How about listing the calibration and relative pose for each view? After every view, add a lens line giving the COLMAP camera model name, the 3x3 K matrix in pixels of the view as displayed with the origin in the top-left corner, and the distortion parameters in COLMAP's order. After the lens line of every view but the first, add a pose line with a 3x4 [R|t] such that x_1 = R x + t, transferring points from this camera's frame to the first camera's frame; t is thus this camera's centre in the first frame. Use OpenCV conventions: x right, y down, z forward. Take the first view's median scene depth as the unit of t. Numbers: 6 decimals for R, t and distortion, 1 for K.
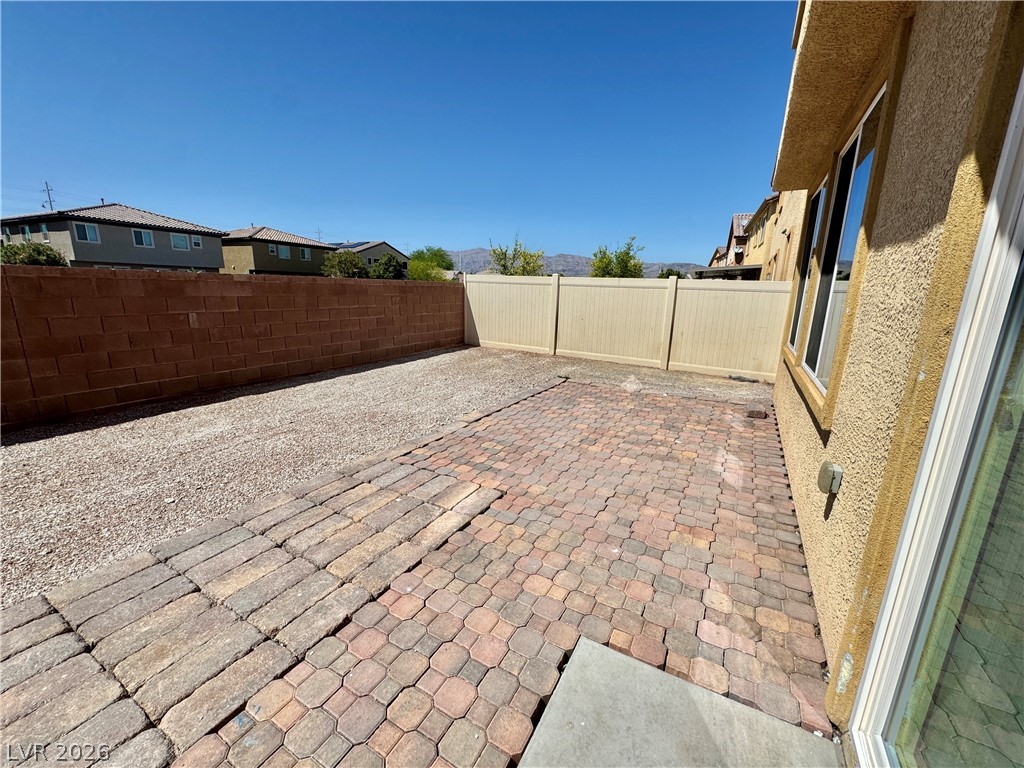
lens RADIAL K [[408.1, 0, 512.0], [0, 408.1, 384.0], [0, 0, 1]] dist [-0.001617, -0.000290]
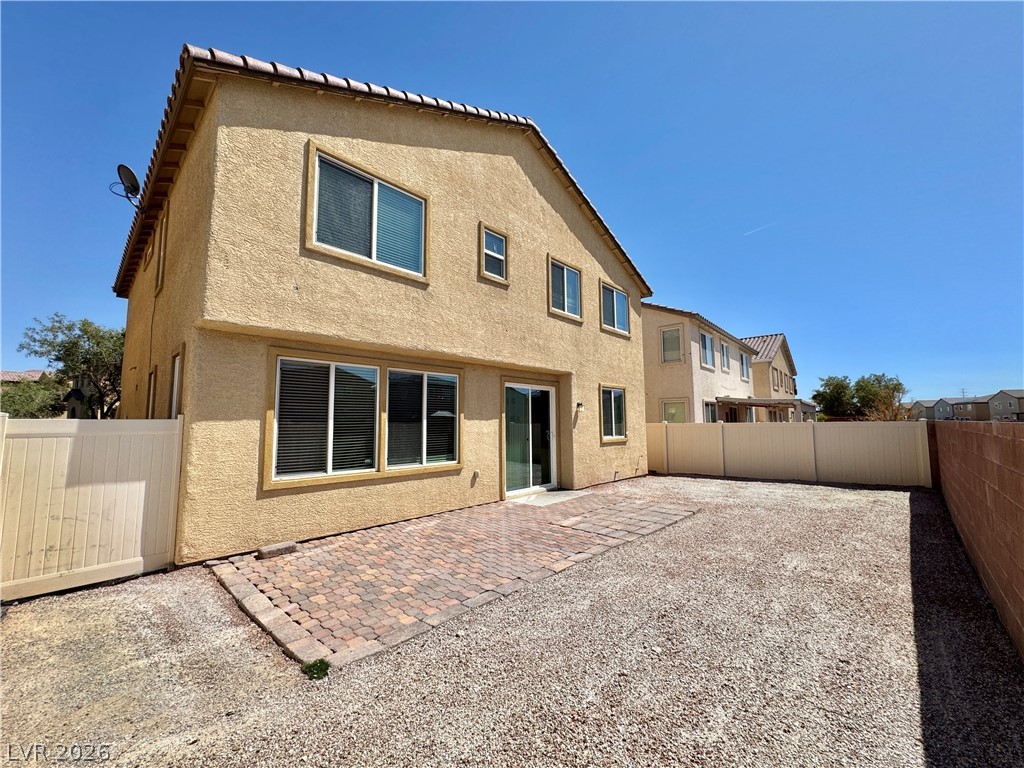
lens RADIAL K [[408.1, 0, 512.0], [0, 408.1, 384.0], [0, 0, 1]] dist [-0.001617, -0.000290]
pose [[-0.972712, 0.008159, 0.231871, -0.214527], [0.040100, 0.990254, 0.133378, -0.488383], [-0.228523, 0.139037, -0.963559, 1.938874]]
